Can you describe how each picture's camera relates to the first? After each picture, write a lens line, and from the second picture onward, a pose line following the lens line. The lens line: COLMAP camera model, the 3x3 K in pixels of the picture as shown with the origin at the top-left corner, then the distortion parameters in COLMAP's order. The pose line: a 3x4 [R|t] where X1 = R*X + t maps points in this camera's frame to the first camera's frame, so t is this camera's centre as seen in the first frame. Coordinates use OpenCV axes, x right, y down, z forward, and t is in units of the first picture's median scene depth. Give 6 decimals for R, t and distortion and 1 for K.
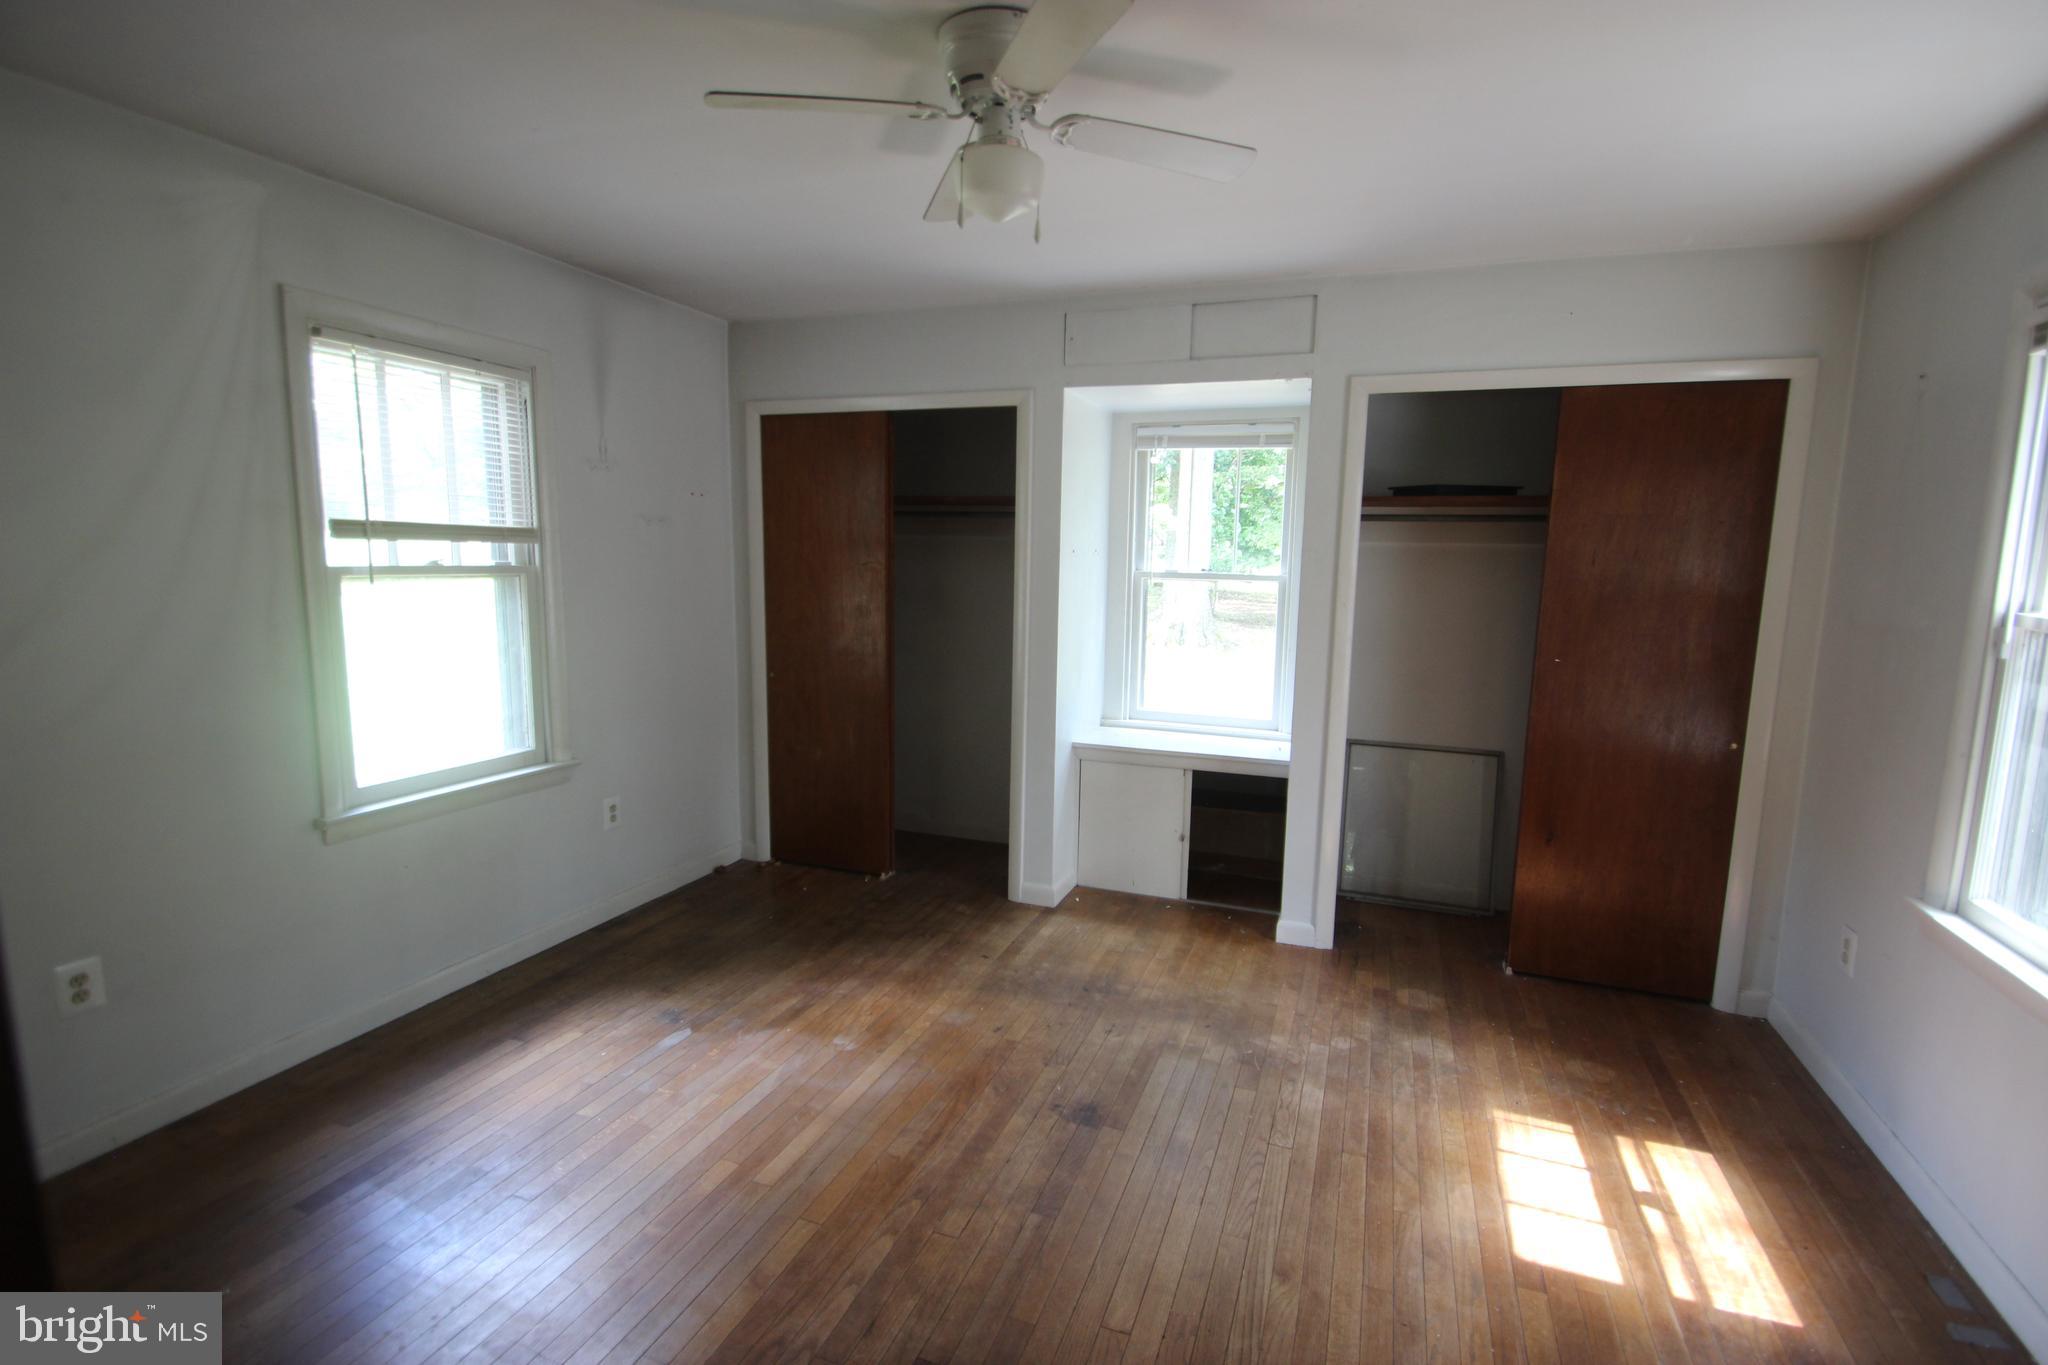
lens RADIAL K [[948.6, 0, 1029.9], [0, 948.6, 688.5], [0, 0, 1]] dist [0.017445, -0.020357]
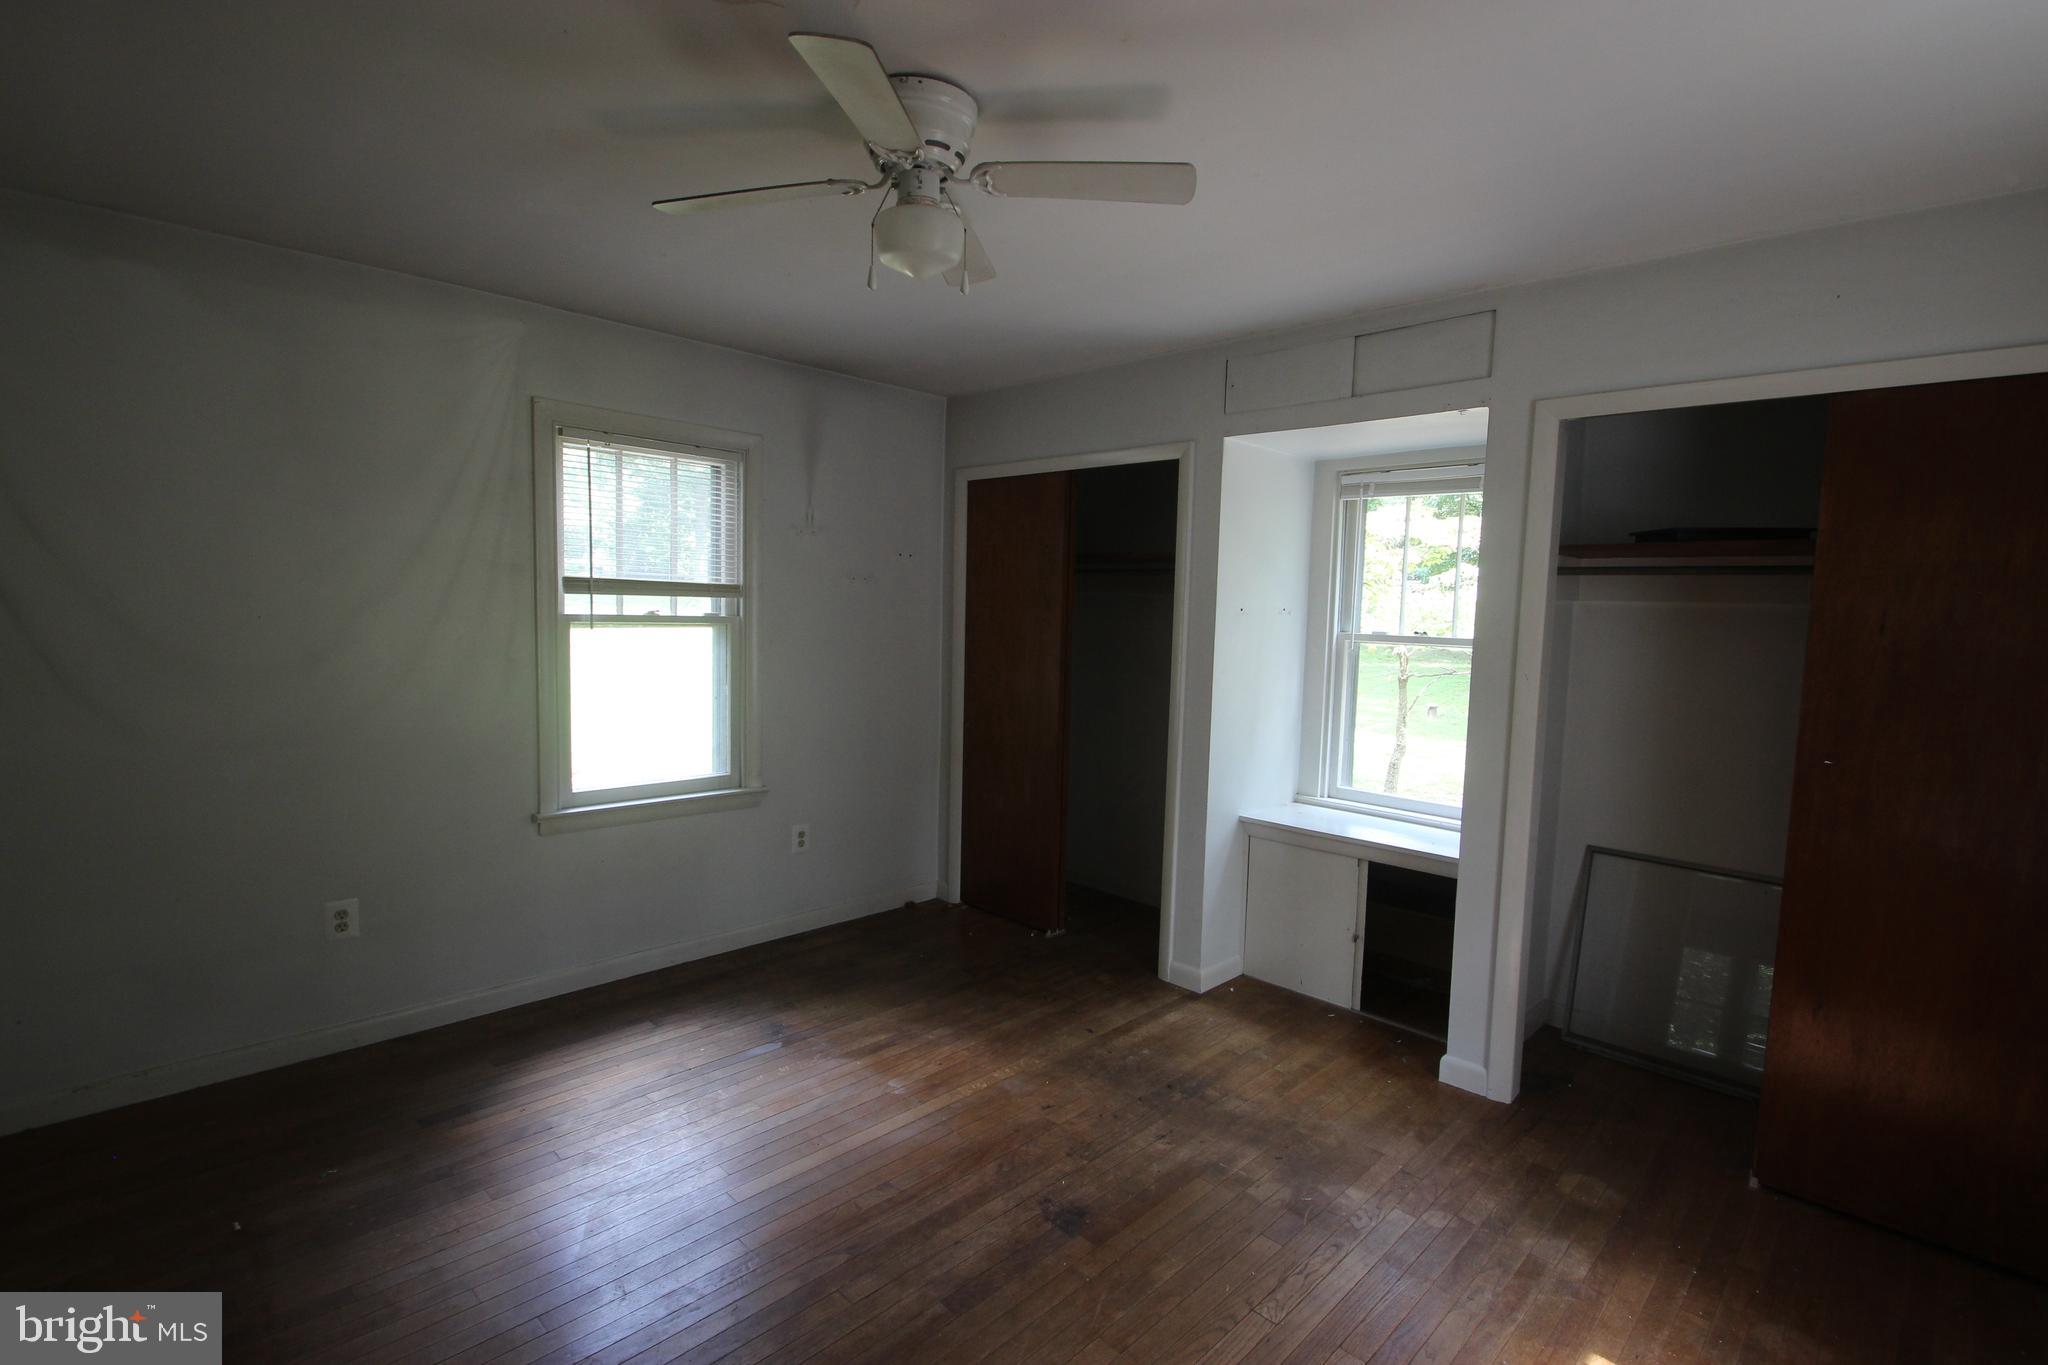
lens RADIAL K [[948.6, 0, 1029.9], [0, 948.6, 688.5], [0, 0, 1]] dist [0.017445, -0.020357]
pose [[0.913249, 0.041386, -0.405293, 0.296136], [-0.067980, 0.996360, -0.051437, -0.006601], [0.401689, 0.074527, 0.912738, 0.090373]]
